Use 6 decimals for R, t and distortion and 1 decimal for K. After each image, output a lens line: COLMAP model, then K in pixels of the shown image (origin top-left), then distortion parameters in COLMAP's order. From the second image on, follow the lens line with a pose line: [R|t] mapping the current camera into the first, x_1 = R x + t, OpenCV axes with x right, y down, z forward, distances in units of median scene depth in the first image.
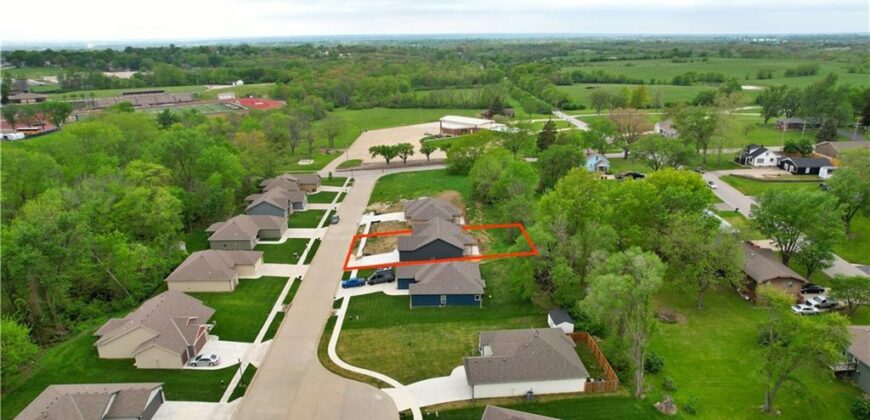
lens RADIAL K [[556.1, 0, 435.0], [0, 556.1, 210.0], [0, 0, 1]] dist [-0.077667, 0.063907]
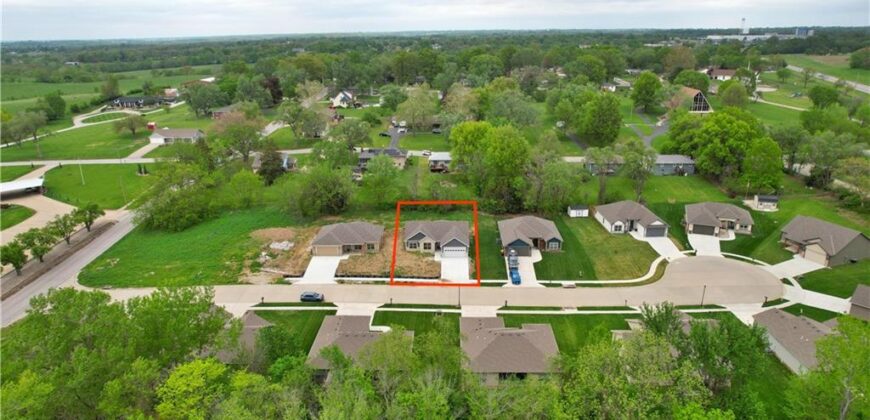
lens RADIAL K [[556.1, 0, 435.0], [0, 556.1, 210.0], [0, 0, 1]] dist [-0.077667, 0.063907]
pose [[0.042528, -0.300156, 0.952942, -0.573809], [0.317988, 0.908271, 0.271895, -0.159534], [-0.947141, 0.291461, 0.134073, 0.513173]]
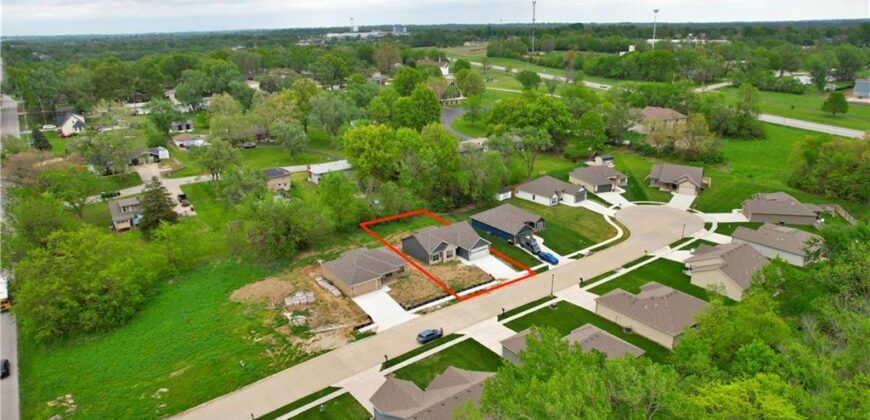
lens RADIAL K [[556.1, 0, 435.0], [0, 556.1, 210.0], [0, 0, 1]] dist [-0.077667, 0.063907]
pose [[-0.584049, -0.238770, 0.775807, -0.442549], [0.270726, 0.843735, 0.463486, -0.270439], [-0.765242, 0.480729, -0.428141, 0.842205]]
